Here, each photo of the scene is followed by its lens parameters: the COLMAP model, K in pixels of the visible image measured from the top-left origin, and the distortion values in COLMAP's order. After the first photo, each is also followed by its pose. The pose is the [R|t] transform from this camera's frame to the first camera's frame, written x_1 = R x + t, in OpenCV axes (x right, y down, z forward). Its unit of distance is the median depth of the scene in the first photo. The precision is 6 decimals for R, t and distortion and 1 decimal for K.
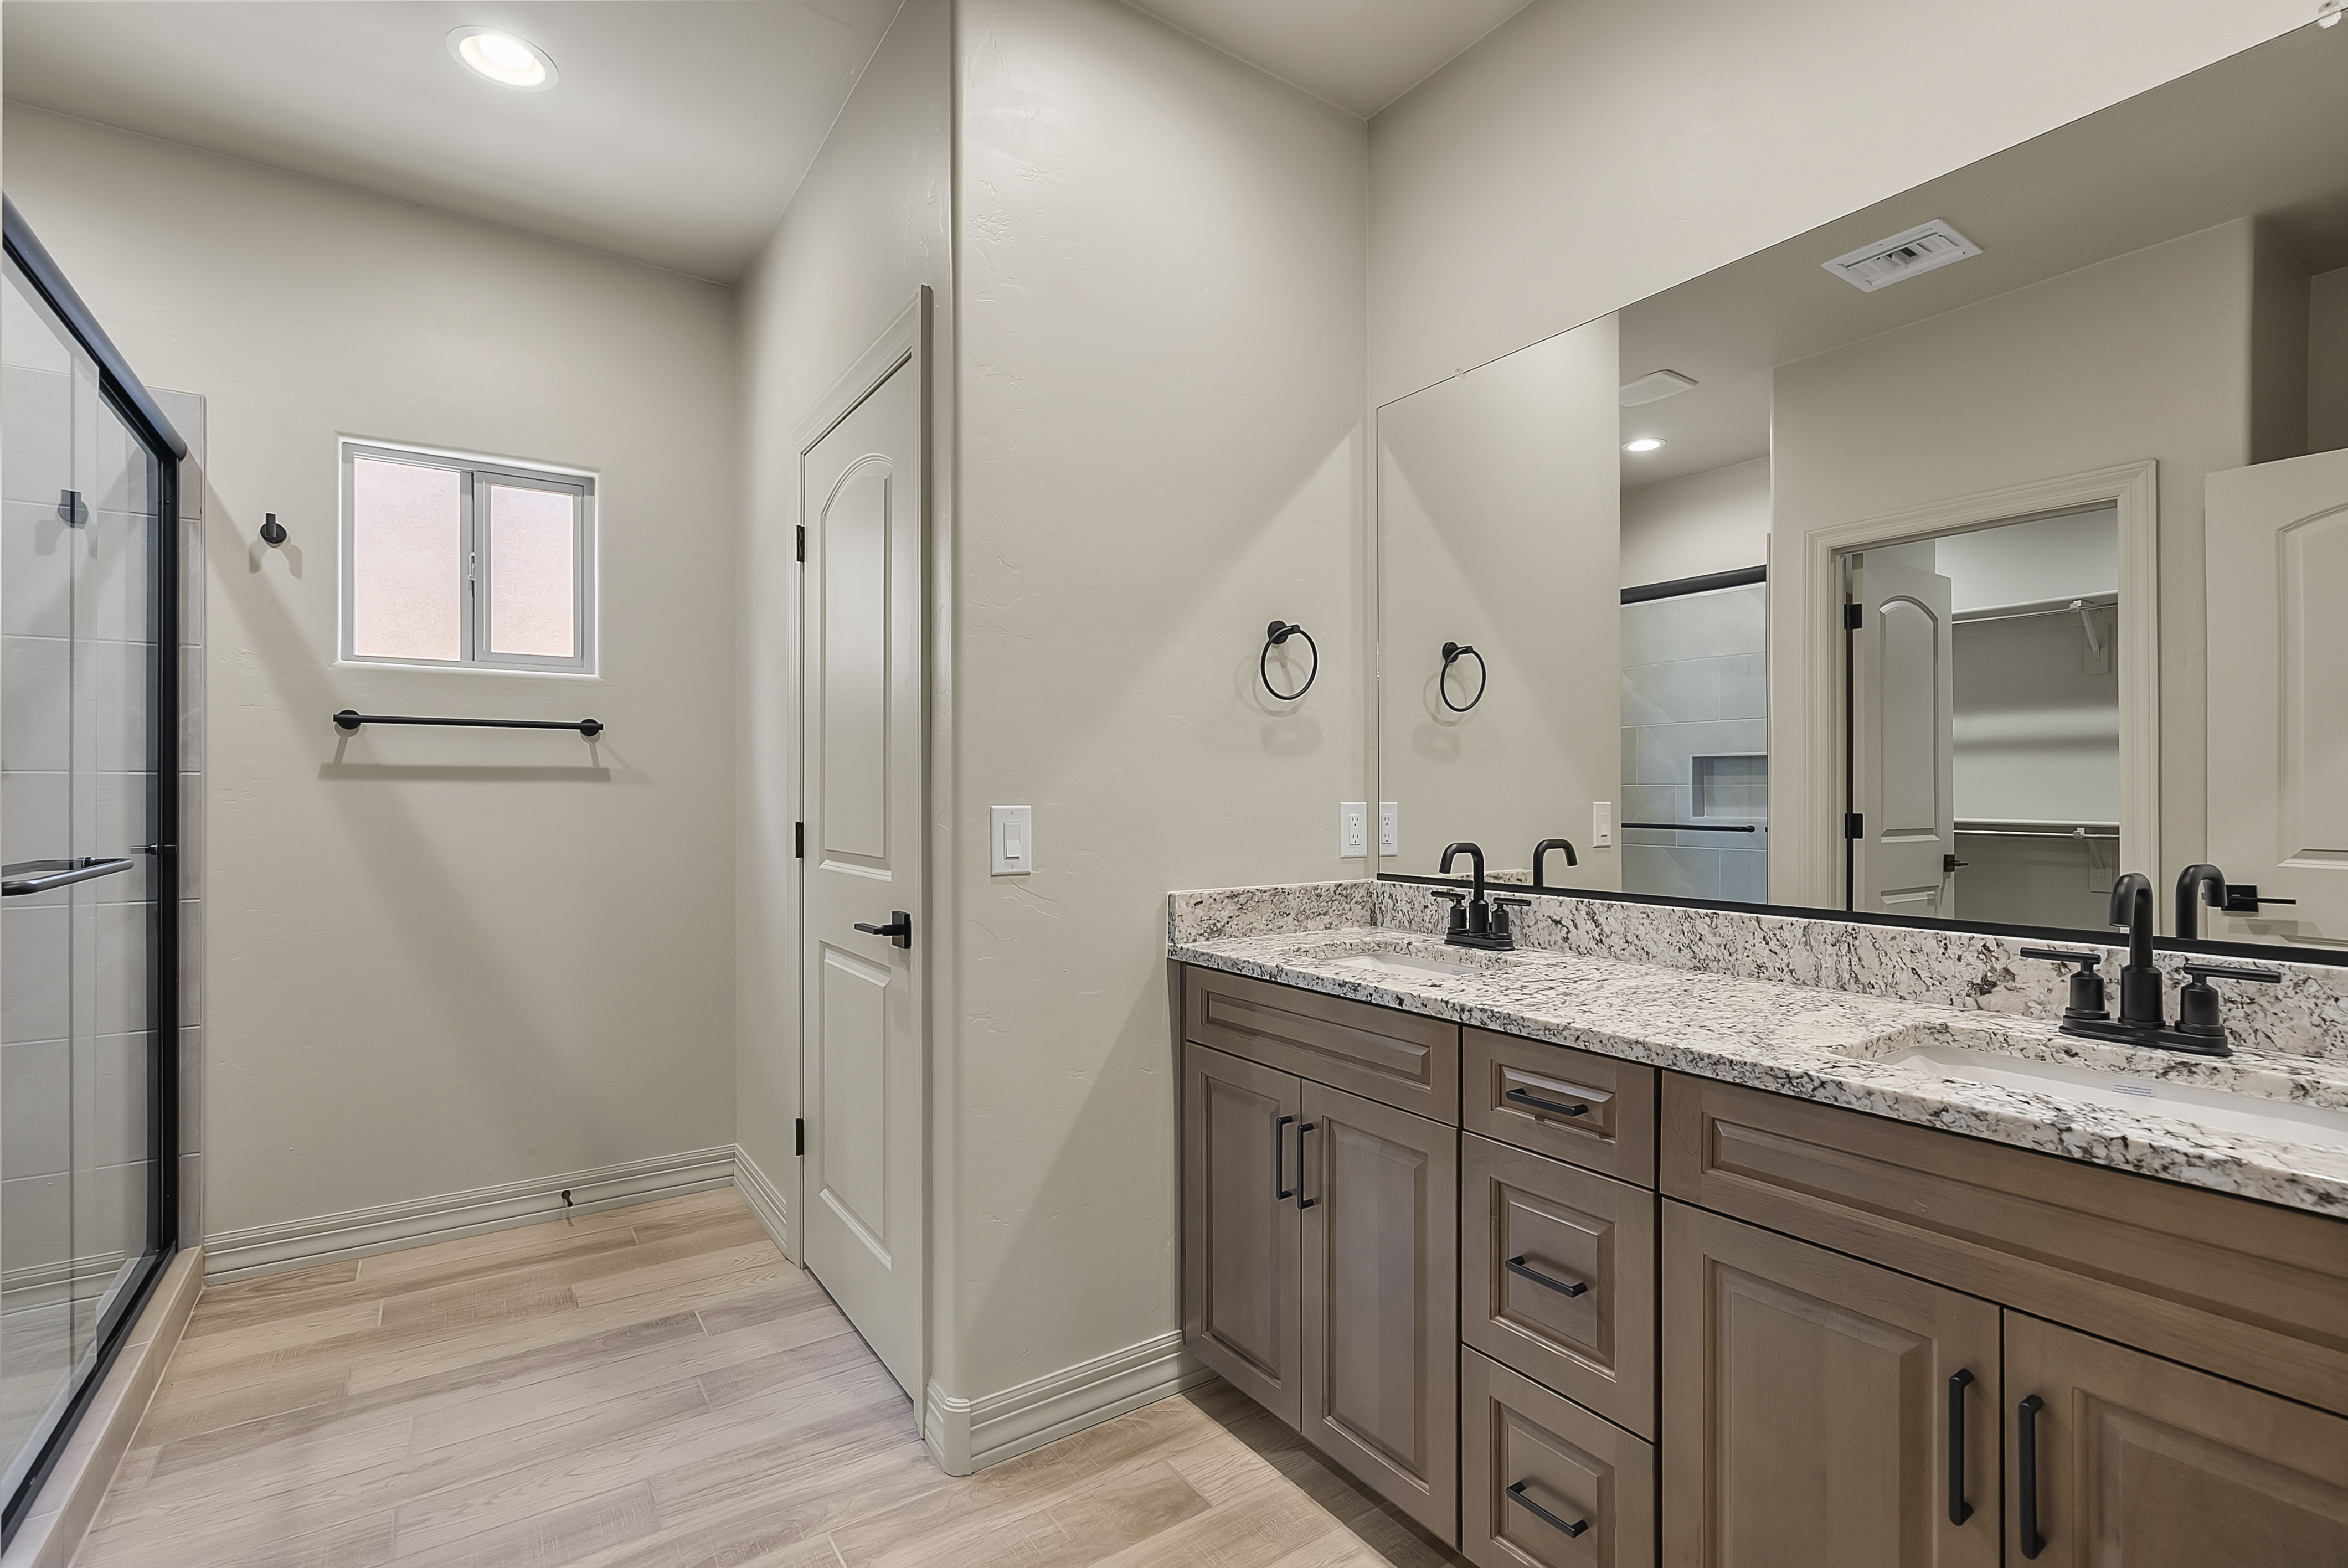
lens RADIAL K [[1075.2, 0, 1174.1], [0, 1075.2, 787.5], [0, 0, 1]] dist [-0.007587, 0.002430]
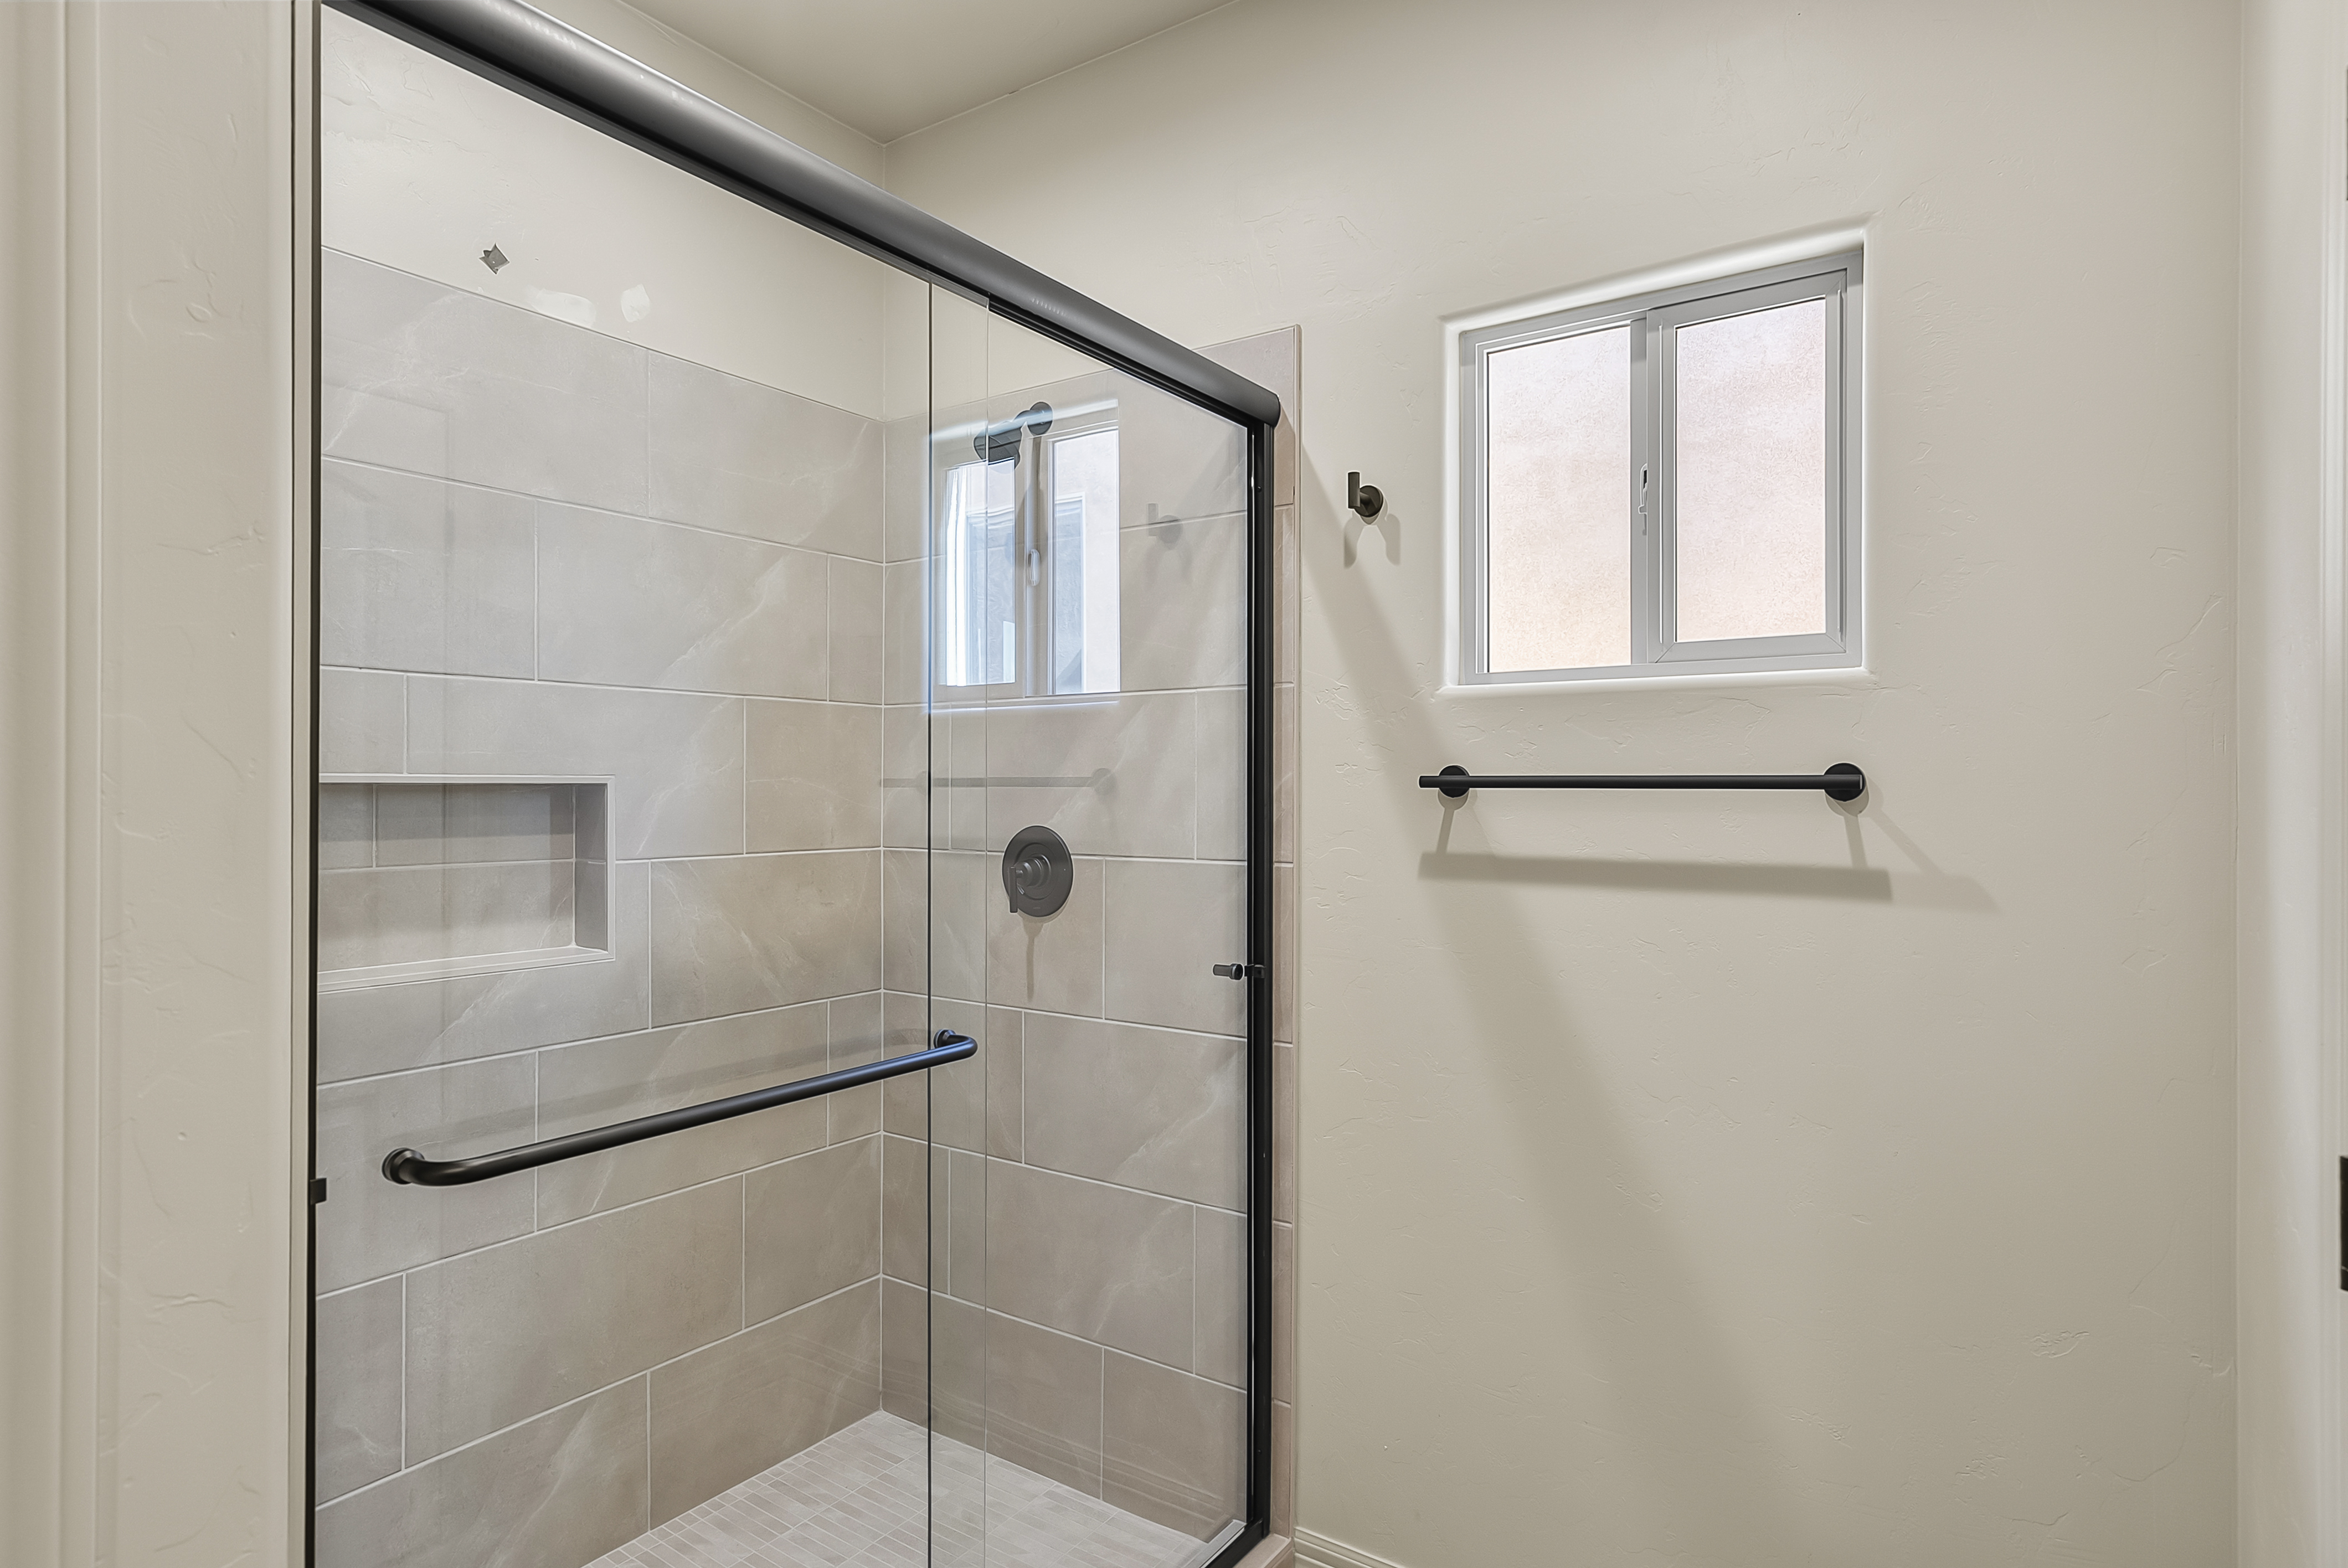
lens RADIAL K [[1265.4, 0, 1185.9], [0, 1265.4, 788.4], [0, 0, 1]] dist [0.003402, 0.001227]
pose [[0.363910, 0.002279, -0.931431, -0.149176], [0.003601, 0.999986, 0.003854, -0.061874], [0.931427, -0.004756, 0.363897, 0.584381]]
